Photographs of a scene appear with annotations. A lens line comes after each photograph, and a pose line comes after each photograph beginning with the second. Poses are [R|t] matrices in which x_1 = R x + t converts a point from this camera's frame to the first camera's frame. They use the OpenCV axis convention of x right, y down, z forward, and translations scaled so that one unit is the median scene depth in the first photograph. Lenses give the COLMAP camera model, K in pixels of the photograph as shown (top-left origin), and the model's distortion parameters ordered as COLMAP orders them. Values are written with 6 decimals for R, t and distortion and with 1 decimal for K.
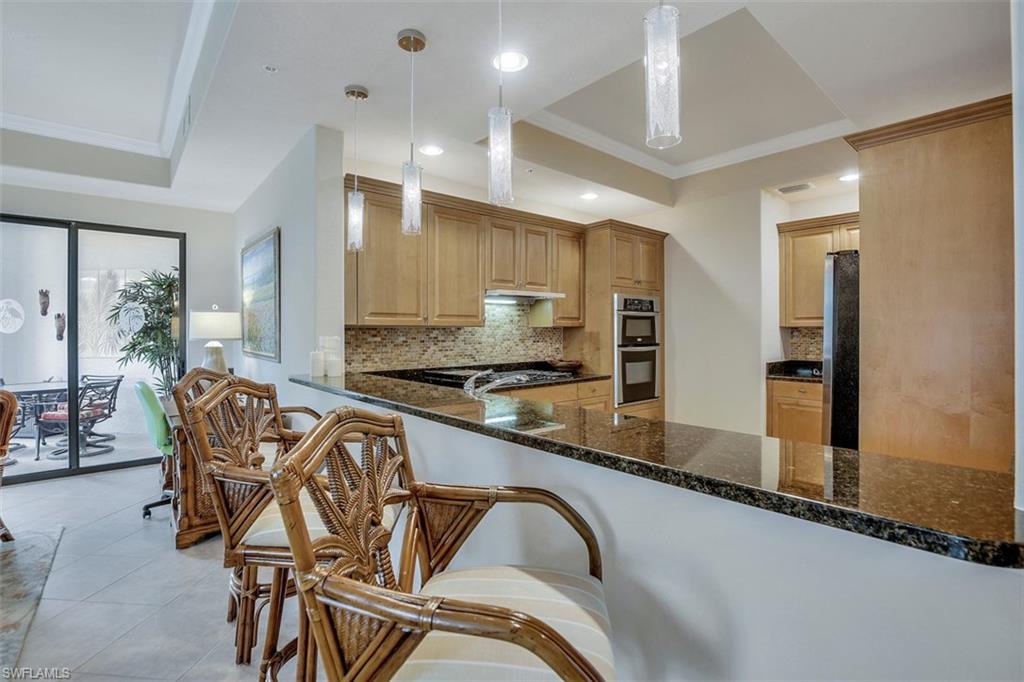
lens RADIAL K [[469.2, 0, 509.3], [0, 469.2, 332.2], [0, 0, 1]] dist [-0.029574, 0.001772]
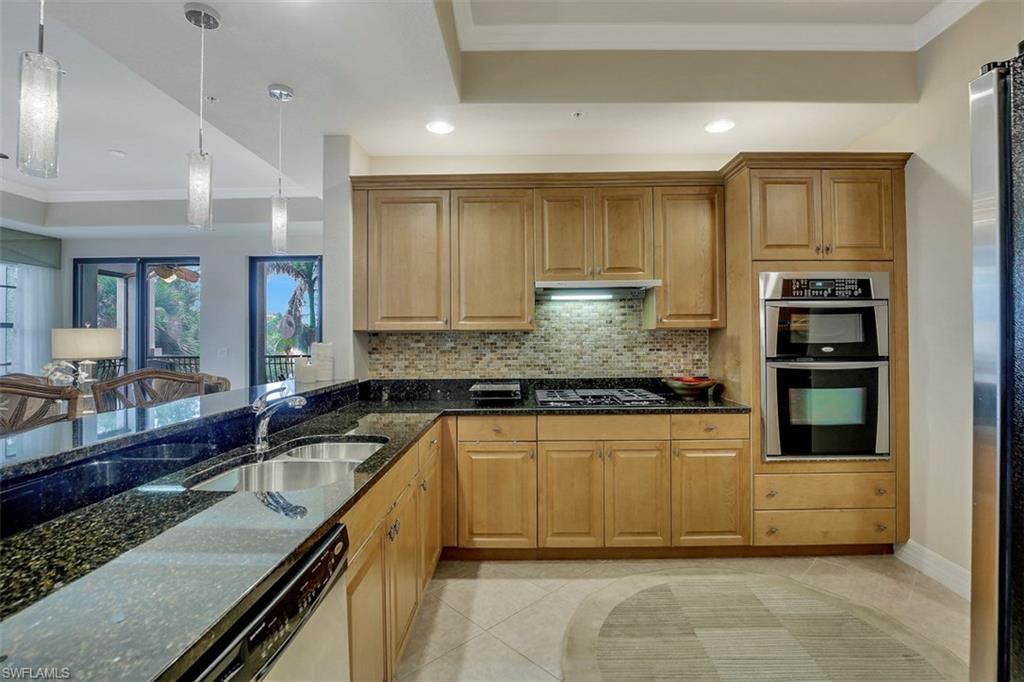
lens RADIAL K [[469.2, 0, 516.1], [0, 469.2, 333.5], [0, 0, 1]] dist [-0.029574, 0.001772]
pose [[0.752999, -0.006275, -0.657992, 0.394857], [0.003454, 0.999978, -0.005583, -0.001732], [0.658013, 0.001932, 0.753005, 0.347901]]
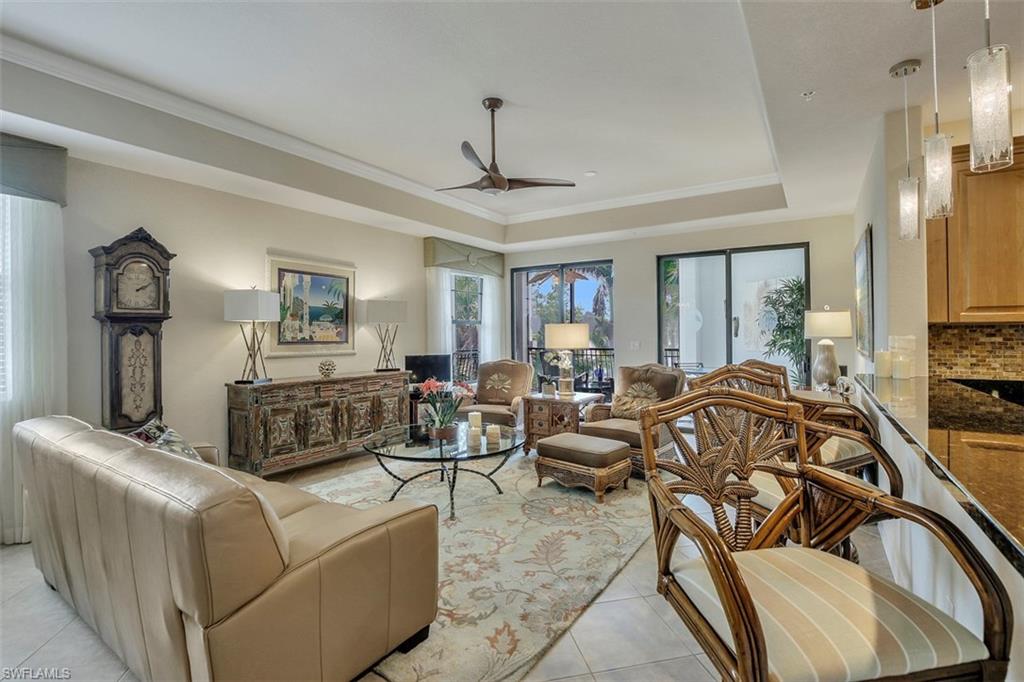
lens RADIAL K [[469.2, 0, 516.8], [0, 469.2, 335.5], [0, 0, 1]] dist [-0.029574, 0.001772]
pose [[0.287943, 0.006568, -0.957625, 0.181223], [0.003704, 0.999961, 0.007972, -0.000757], [0.957640, -0.005842, 0.287908, 0.005247]]
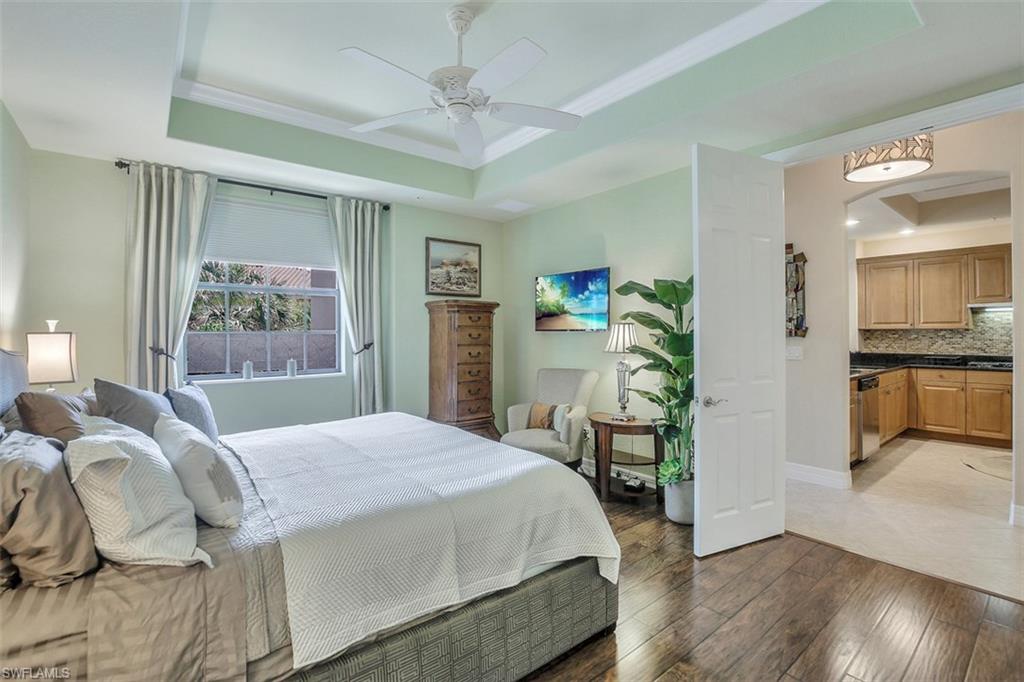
lens RADIAL K [[469.2, 0, 507.0], [0, 469.2, 332.5], [0, 0, 1]] dist [-0.029574, 0.001772]
pose [[-0.033421, -0.002571, -0.999438, 1.314186], [-0.000587, 0.999997, -0.002553, 0.004903], [0.999441, 0.000501, -0.033423, -0.394548]]
